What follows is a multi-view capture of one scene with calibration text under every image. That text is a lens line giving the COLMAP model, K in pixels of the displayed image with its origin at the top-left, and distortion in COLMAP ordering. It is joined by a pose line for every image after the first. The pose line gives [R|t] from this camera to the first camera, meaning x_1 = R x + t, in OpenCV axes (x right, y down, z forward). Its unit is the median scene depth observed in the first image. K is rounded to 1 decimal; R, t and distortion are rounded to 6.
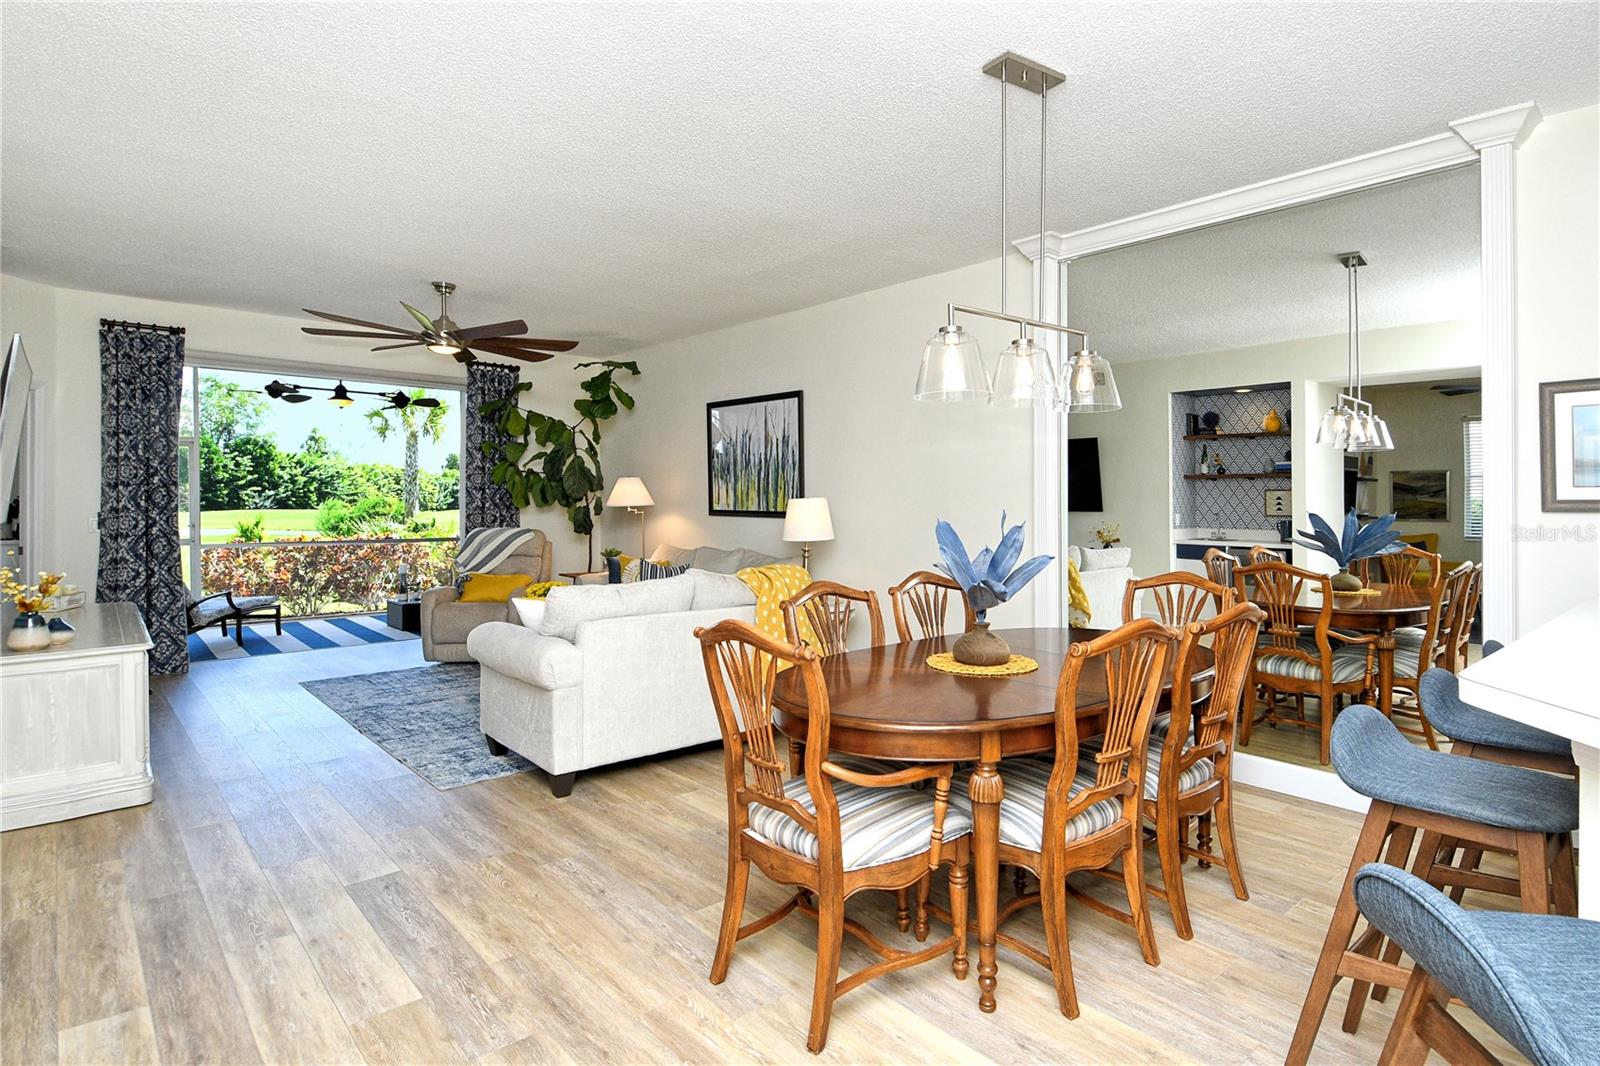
lens RADIAL K [[840.1, 0, 798.1], [0, 840.1, 550.7], [0, 0, 1]] dist [0.039648, -0.048964]
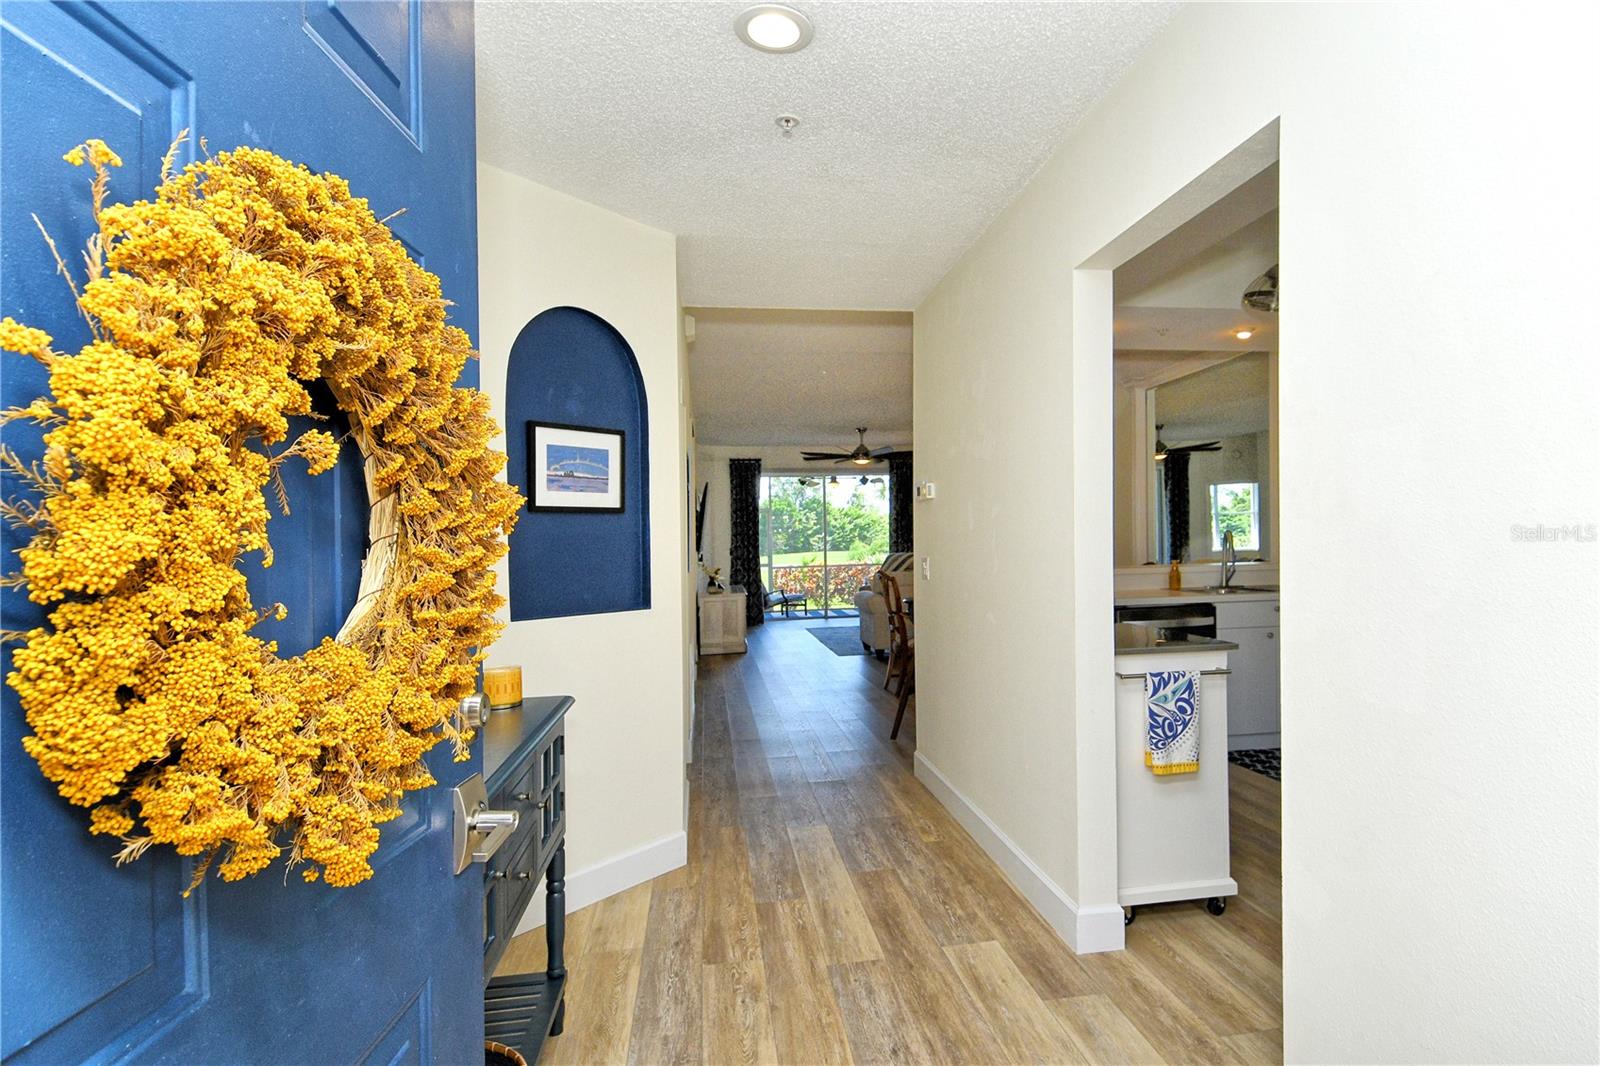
lens RADIAL K [[812.0, 0, 800.0], [0, 812.0, 533.0], [0, 0, 1]] dist [0.016005, -0.000541]
pose [[0.825138, -0.045372, -0.563107, 0.105281], [0.010131, 0.997798, -0.065551, 0.010729], [0.564841, 0.048384, 0.823780, -0.131416]]
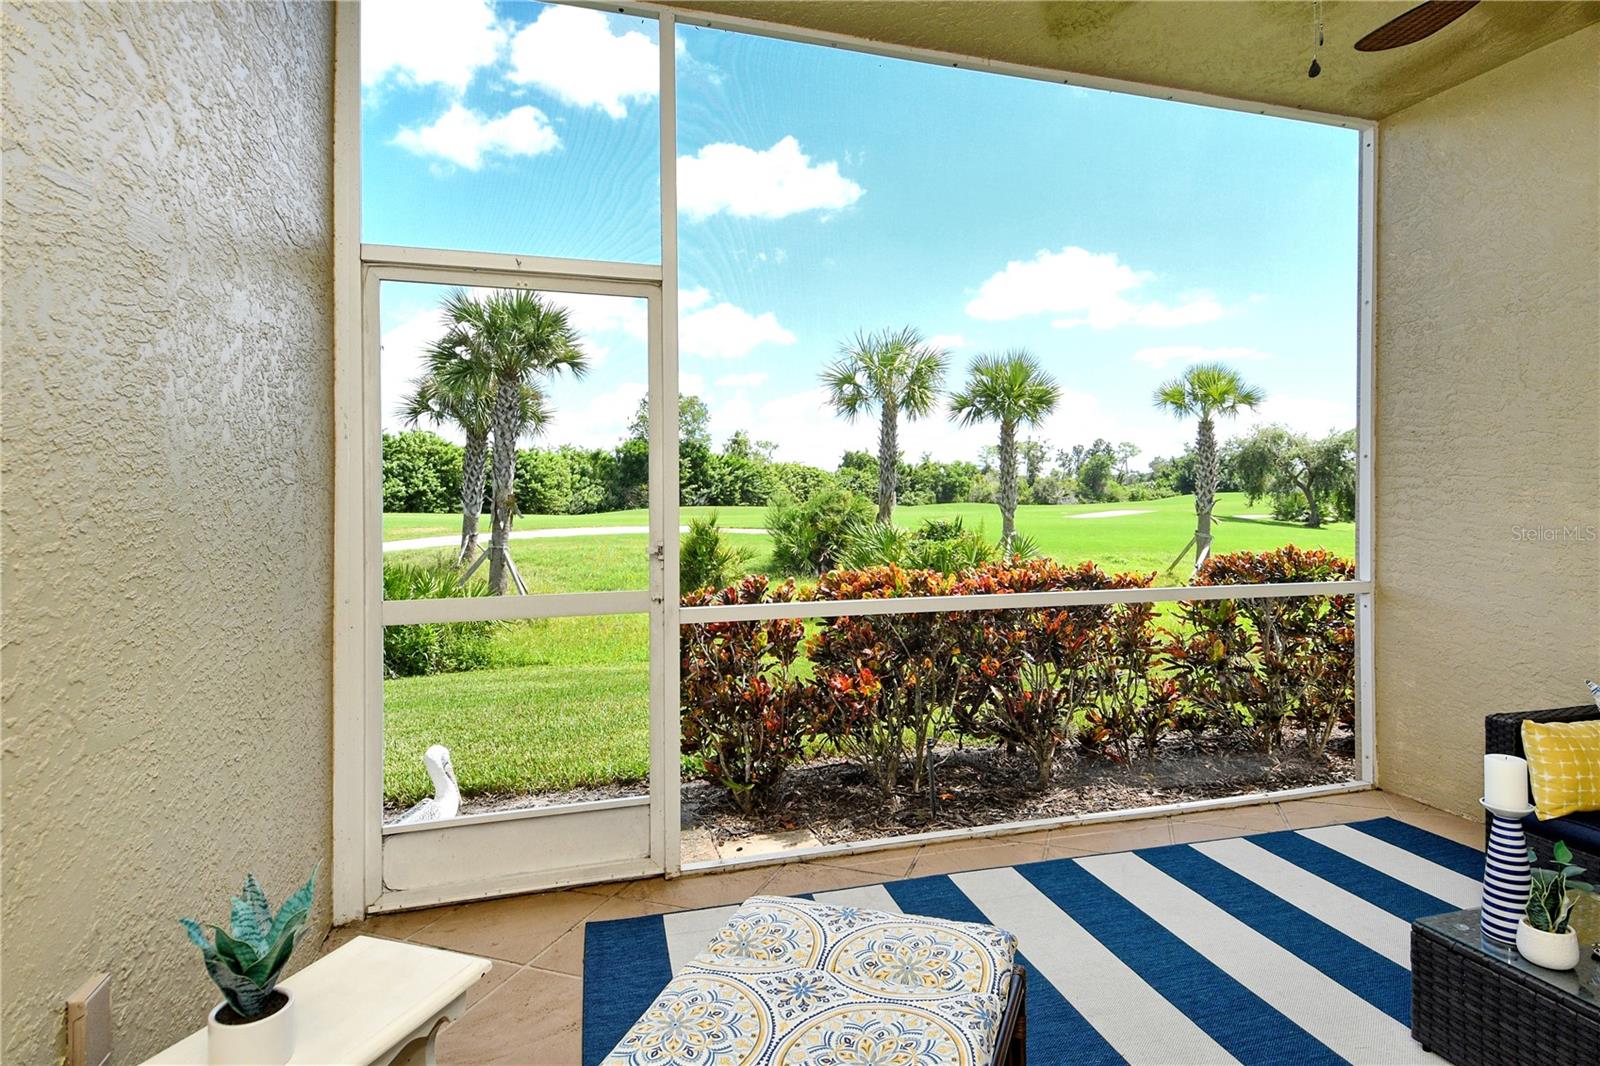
lens RADIAL K [[812.0, 0, 800.0], [0, 812.0, 533.0], [0, 0, 1]] dist [0.016005, -0.000541]
pose [[0.908047, 0.008486, -0.418783, -0.135120], [-0.014316, 0.999839, -0.010781, -0.008780], [0.418624, 0.015785, 0.908022, 0.188538]]
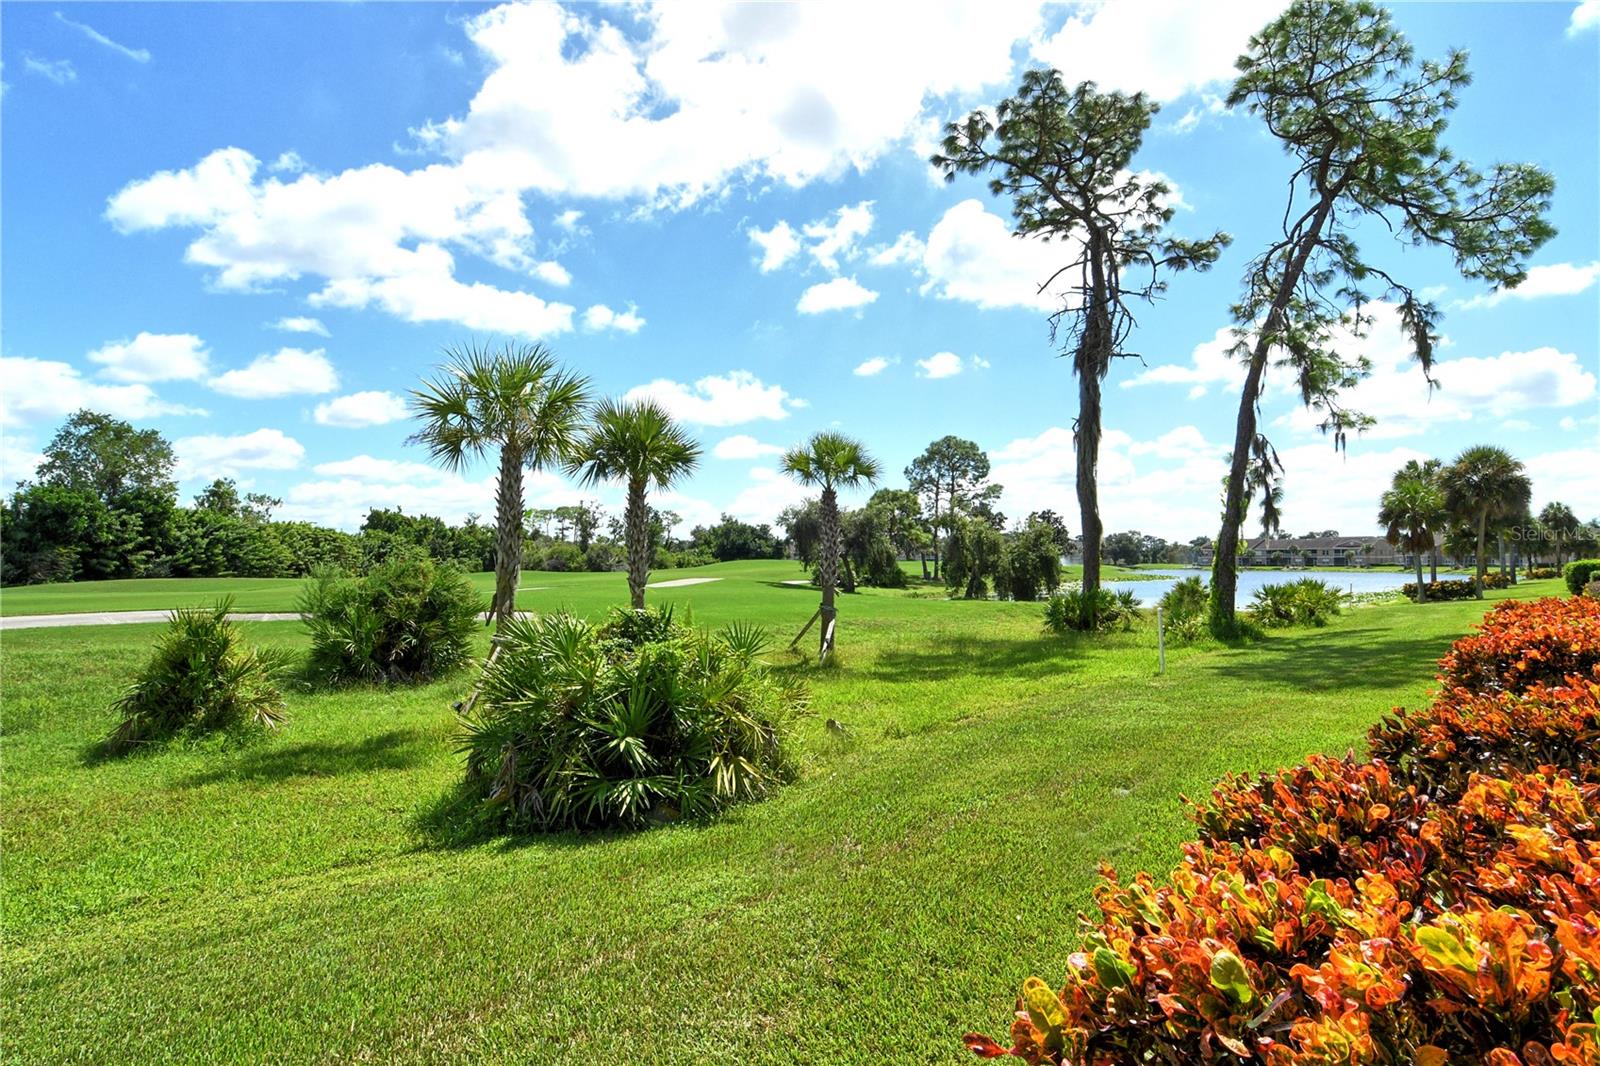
lens RADIAL K [[840.1, 0, 798.1], [0, 840.1, 550.7], [0, 0, 1]] dist [0.039648, -0.048964]
pose [[0.995001, -0.010058, 0.099353, -0.193811], [0.017017, 0.997441, -0.069444, -0.016754], [-0.098400, 0.070788, 0.992626, 0.260752]]
